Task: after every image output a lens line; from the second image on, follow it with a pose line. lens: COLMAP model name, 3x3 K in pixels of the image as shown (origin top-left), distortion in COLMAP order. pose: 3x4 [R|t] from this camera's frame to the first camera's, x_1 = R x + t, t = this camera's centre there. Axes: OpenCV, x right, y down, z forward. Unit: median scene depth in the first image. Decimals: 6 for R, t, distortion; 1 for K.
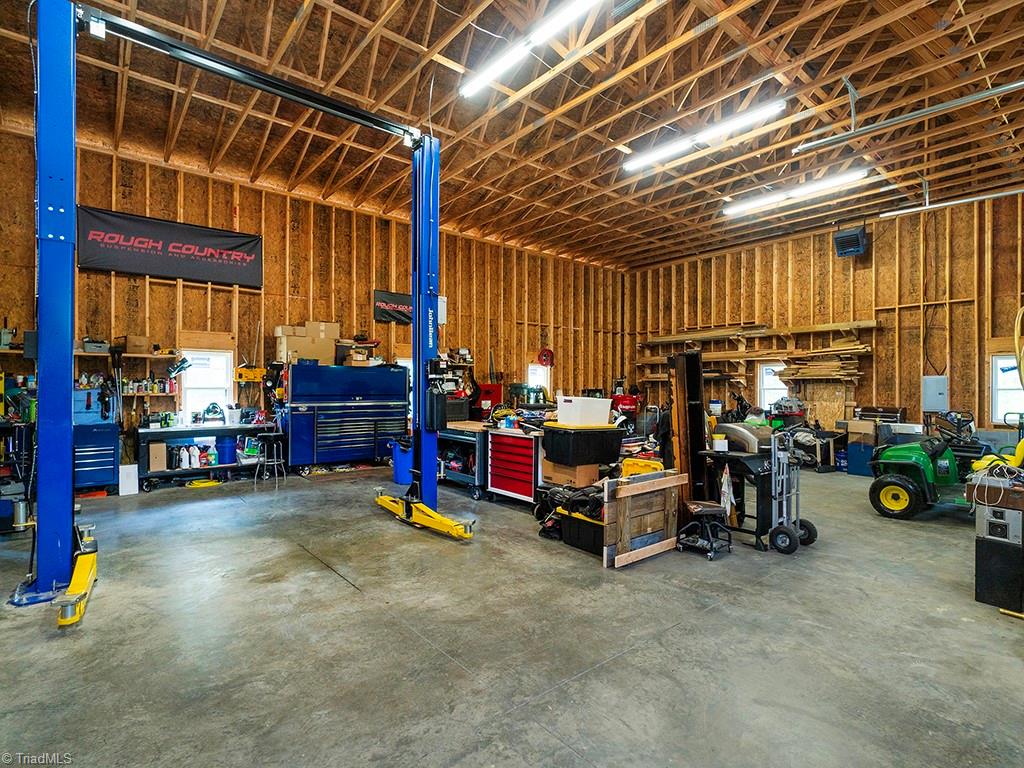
lens RADIAL K [[513.9, 0, 509.7], [0, 513.9, 385.6], [0, 0, 1]] dist [0.019966, 0.000309]
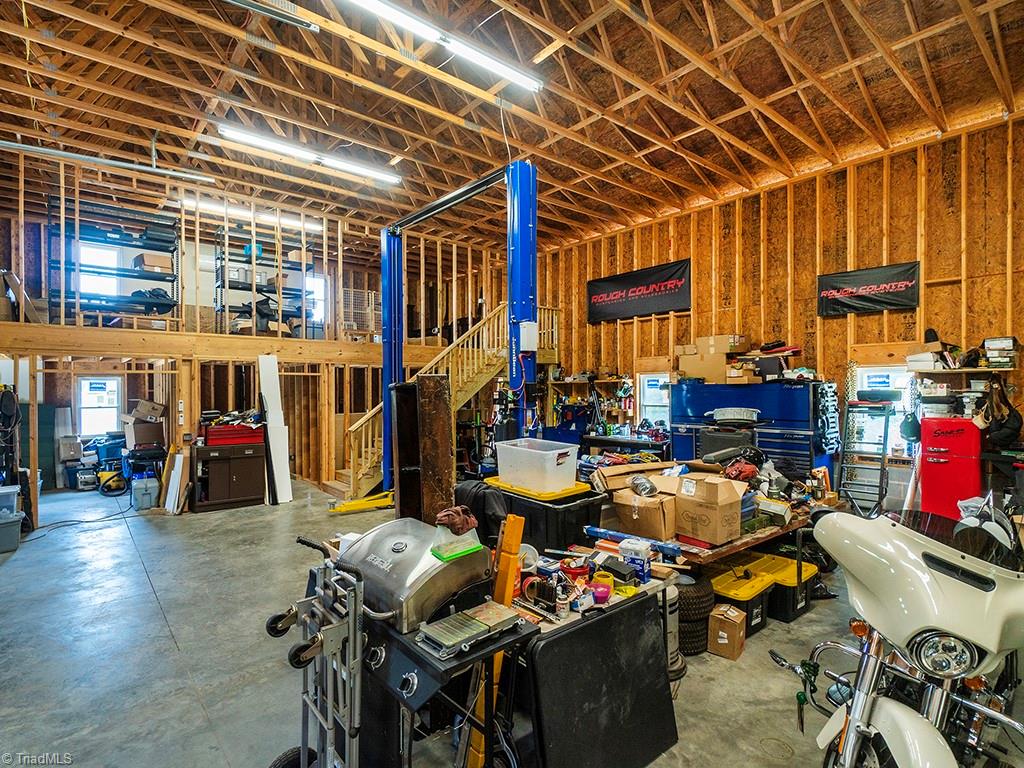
lens RADIAL K [[513.9, 0, 509.1], [0, 513.9, 388.8], [0, 0, 1]] dist [0.019966, 0.000309]
pose [[0.014073, -0.004219, -0.999892, 0.549771], [0.009391, 0.999948, -0.004087, -0.030686], [0.999857, -0.009333, 0.014112, 0.644380]]
